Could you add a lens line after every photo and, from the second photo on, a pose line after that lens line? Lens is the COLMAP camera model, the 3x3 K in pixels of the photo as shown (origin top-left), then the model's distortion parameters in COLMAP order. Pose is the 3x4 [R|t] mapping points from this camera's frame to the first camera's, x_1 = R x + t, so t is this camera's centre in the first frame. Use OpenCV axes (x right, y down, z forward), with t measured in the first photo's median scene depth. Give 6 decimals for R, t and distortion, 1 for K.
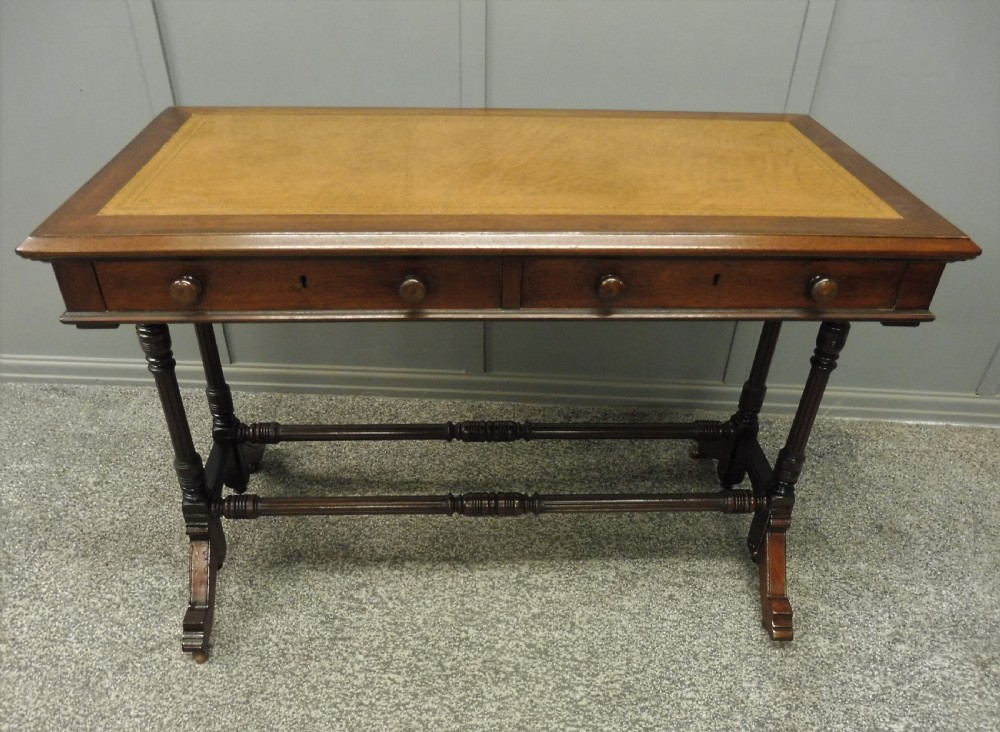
lens RADIAL K [[767.0, 0, 502.7], [0, 767.0, 391.0], [0, 0, 1]] dist [-0.056916, 0.010453]
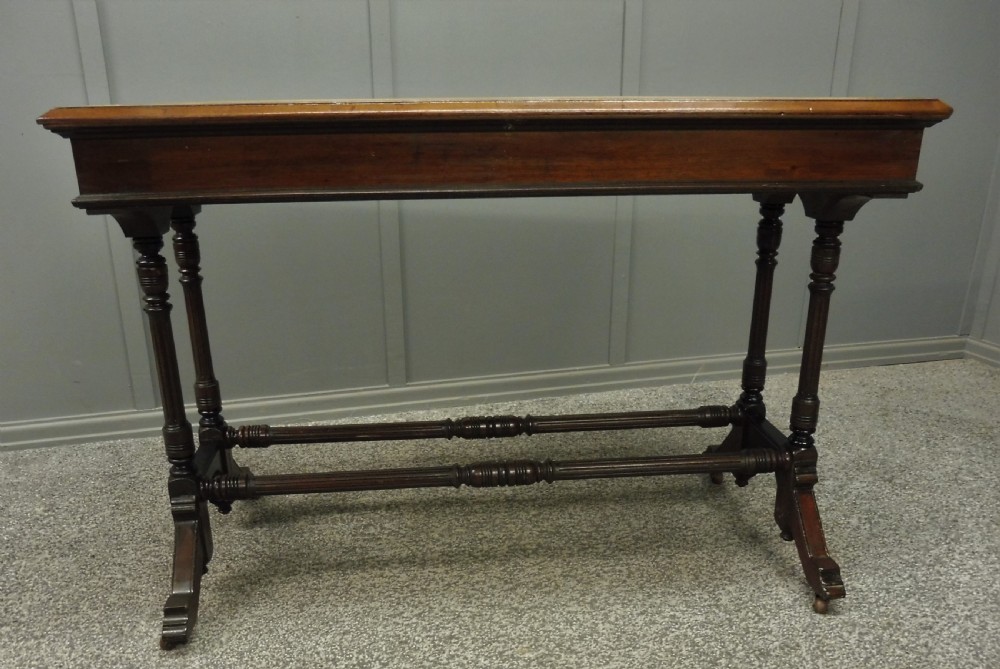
lens RADIAL K [[791.8, 0, 478.8], [0, 791.8, 407.9], [0, 0, 1]] dist [-0.051930, 0.002589]
pose [[0.951865, -0.135204, 0.275087, -0.343468], [0.202639, 0.950935, -0.233797, 0.420282], [-0.229980, 0.278287, 0.932559, -0.081010]]
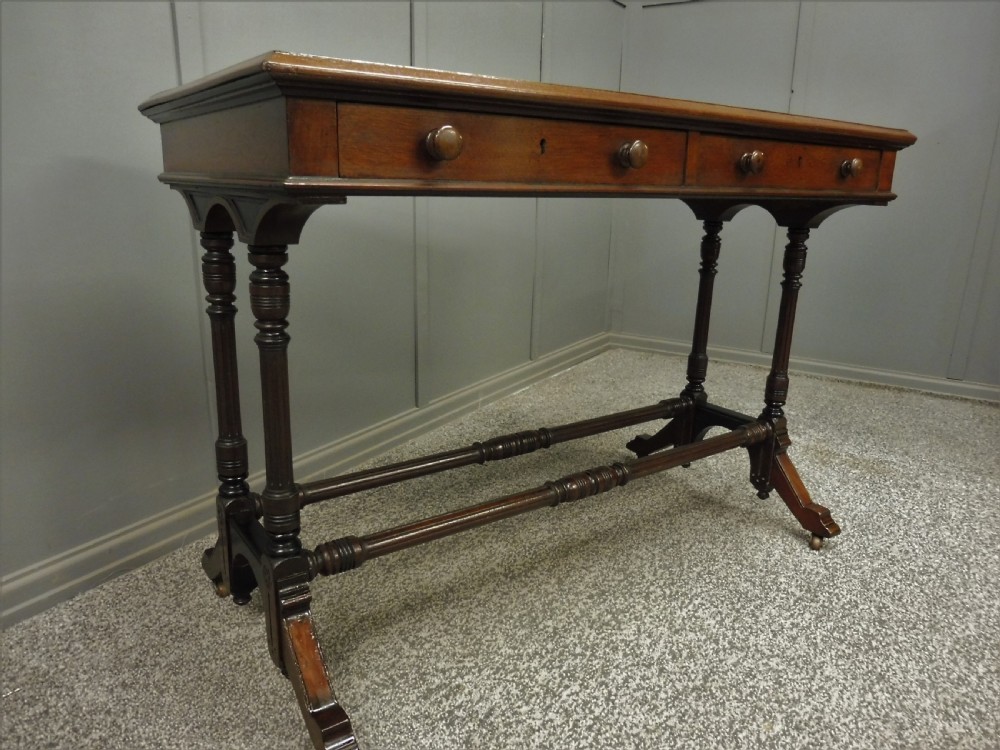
lens RADIAL K [[724.2, 0, 500.4], [0, 724.2, 376.0], [0, 0, 1]] dist [-0.074083, 0.035958]
pose [[0.493332, -0.250815, 0.832896, -0.719811], [0.505631, 0.861824, -0.039963, 0.074056], [-0.707786, 0.440853, 0.551985, 0.465955]]
